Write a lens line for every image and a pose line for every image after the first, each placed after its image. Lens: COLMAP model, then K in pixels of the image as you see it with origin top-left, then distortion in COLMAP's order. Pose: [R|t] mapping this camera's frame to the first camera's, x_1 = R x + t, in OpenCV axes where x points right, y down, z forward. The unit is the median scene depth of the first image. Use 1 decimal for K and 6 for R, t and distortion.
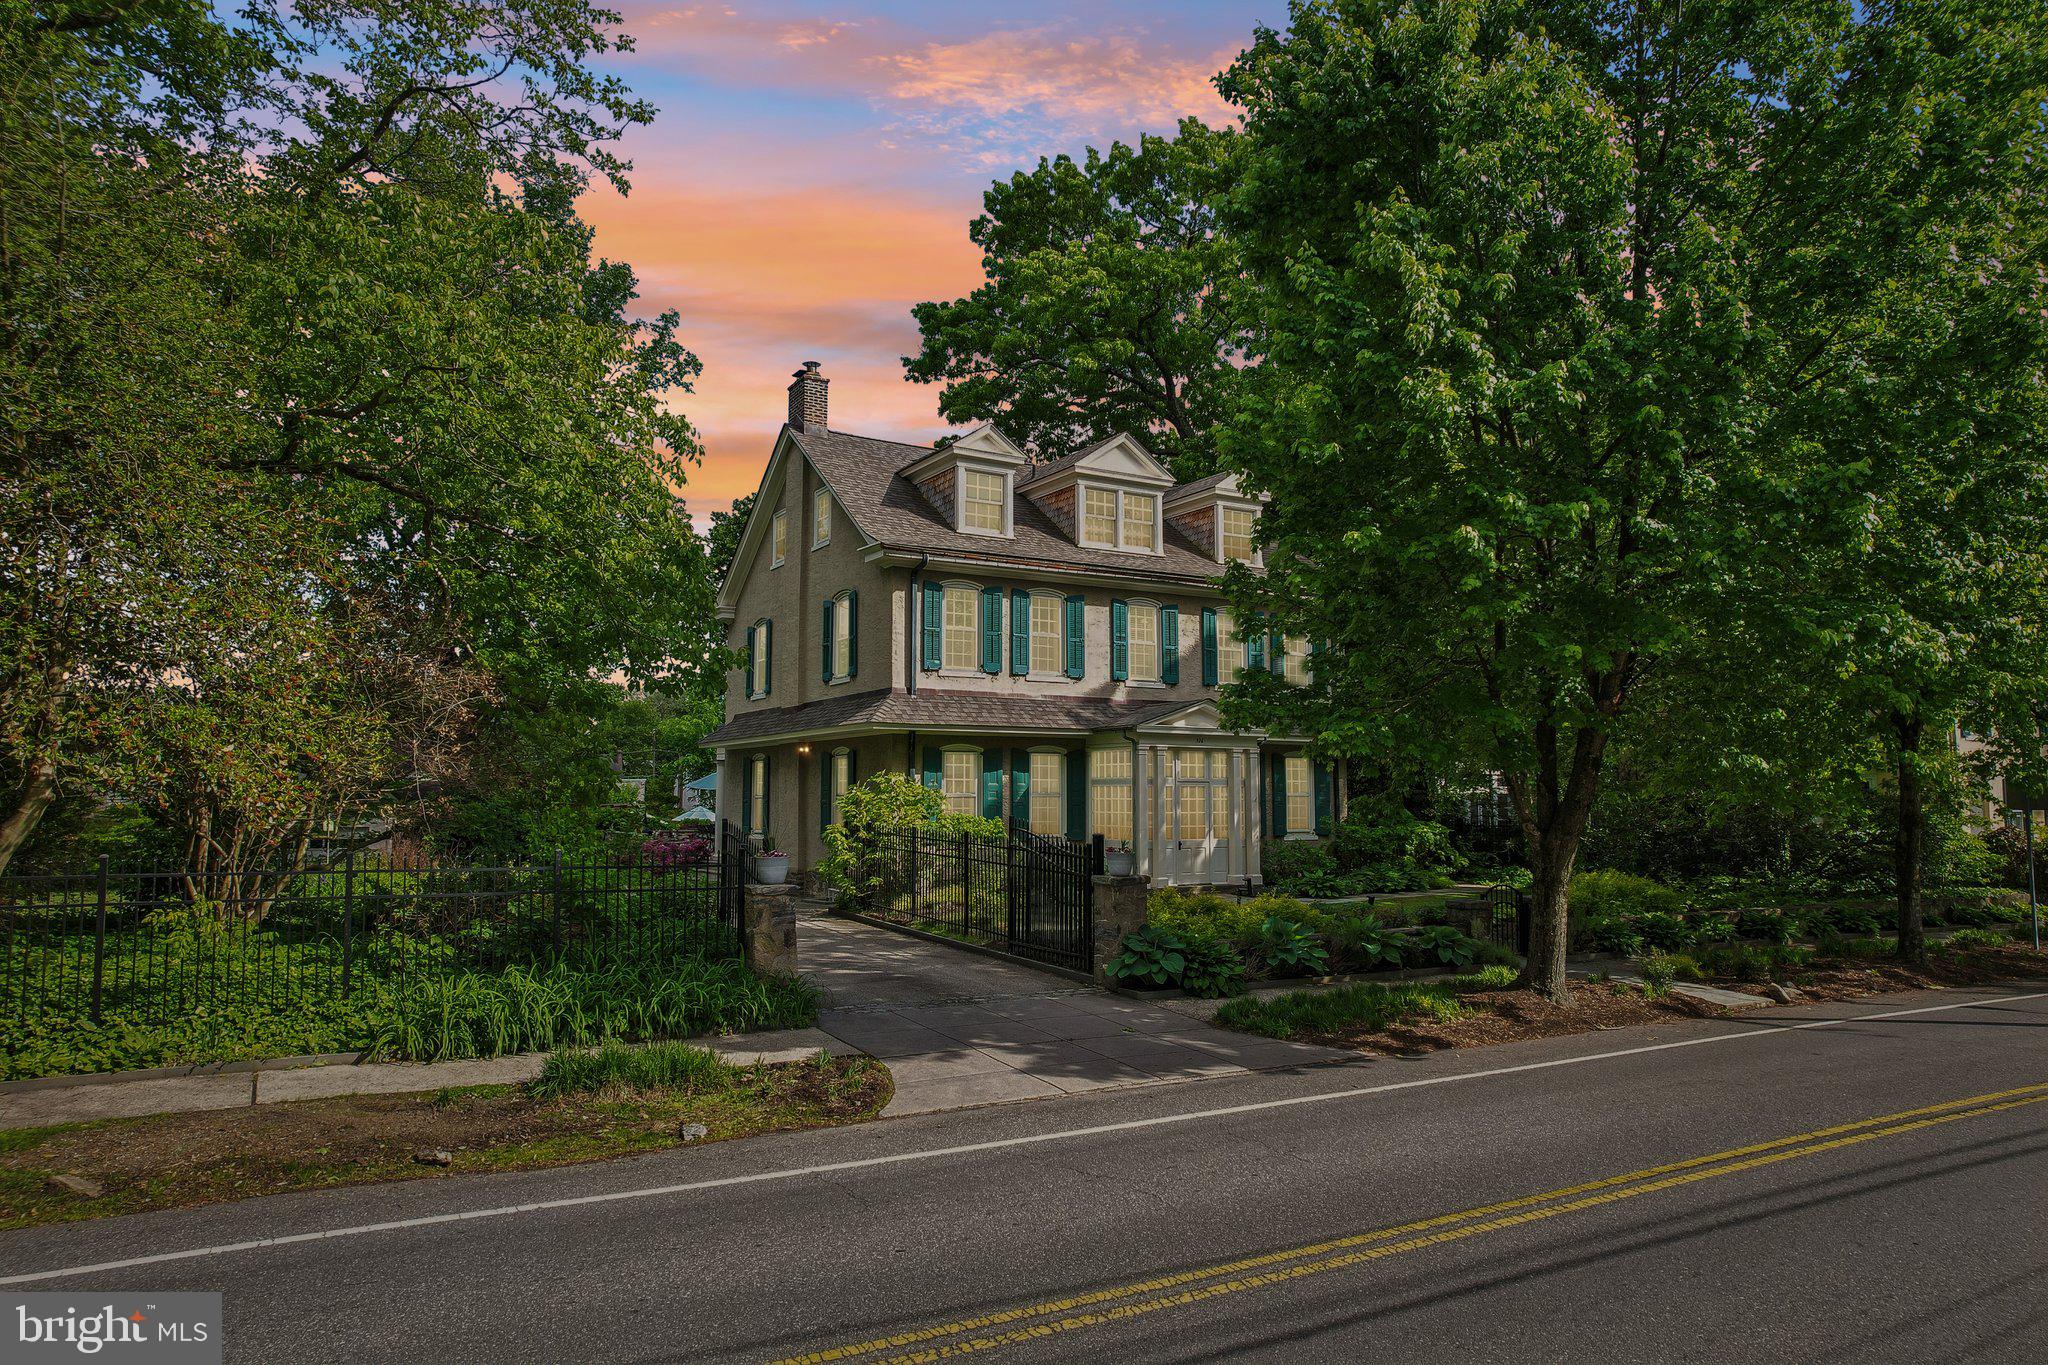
lens RADIAL K [[1291.5, 0, 1034.8], [0, 1291.5, 680.0], [0, 0, 1]] dist [-0.067589, 0.052392]
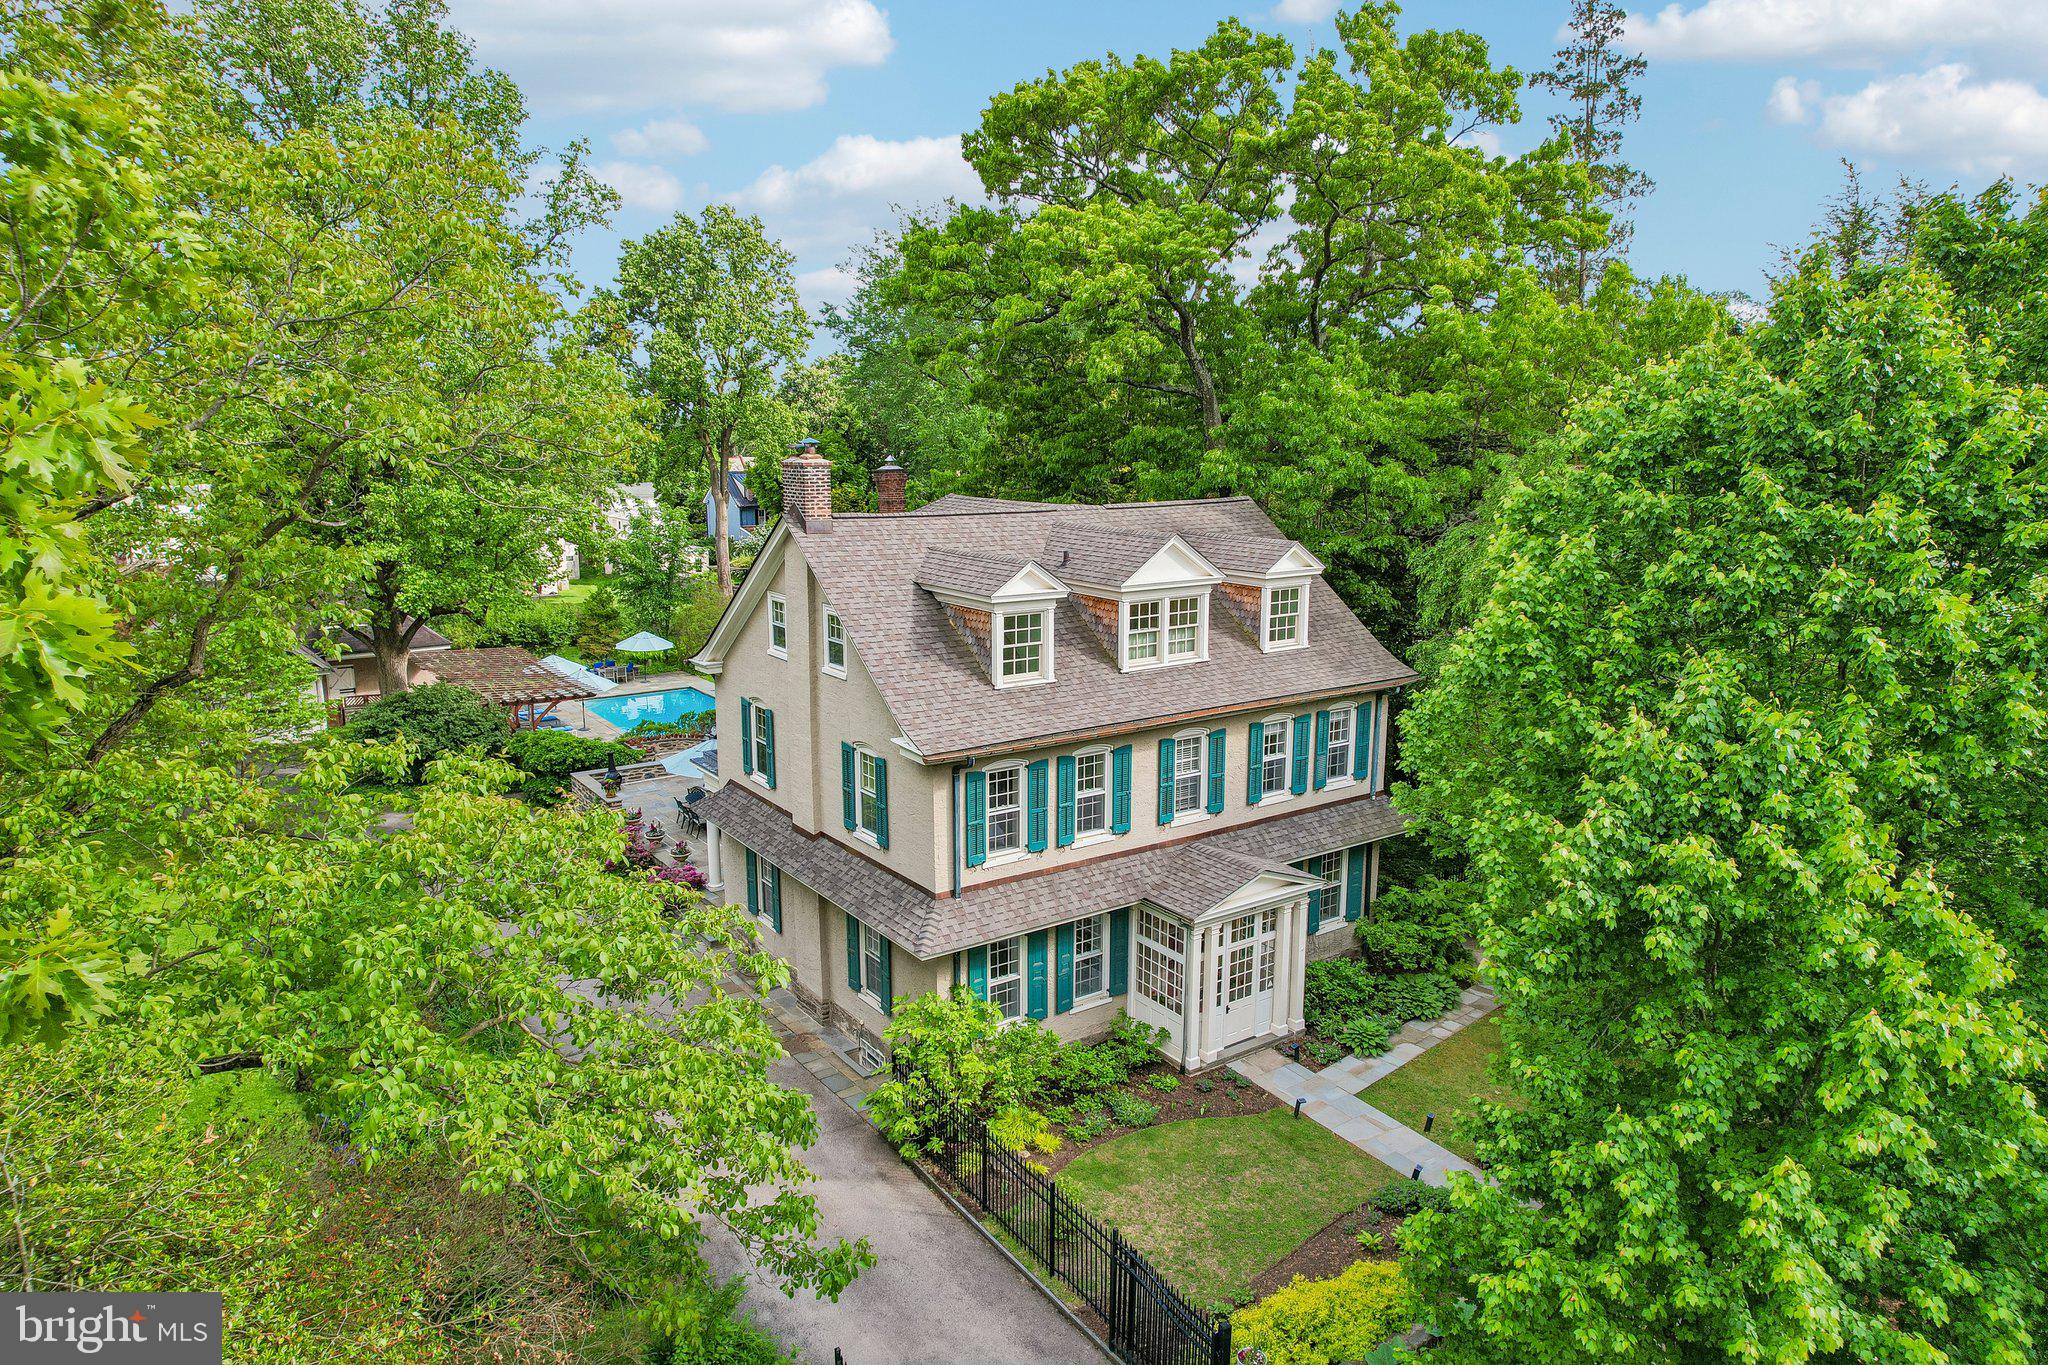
lens RADIAL K [[1291.5, 0, 1034.8], [0, 1291.5, 680.0], [0, 0, 1]] dist [-0.067589, 0.052392]
pose [[0.997549, -0.014236, 0.068502, -0.084850], [-0.006256, 0.957010, 0.289988, -0.343374], [-0.069685, -0.289706, 0.954576, 0.131557]]
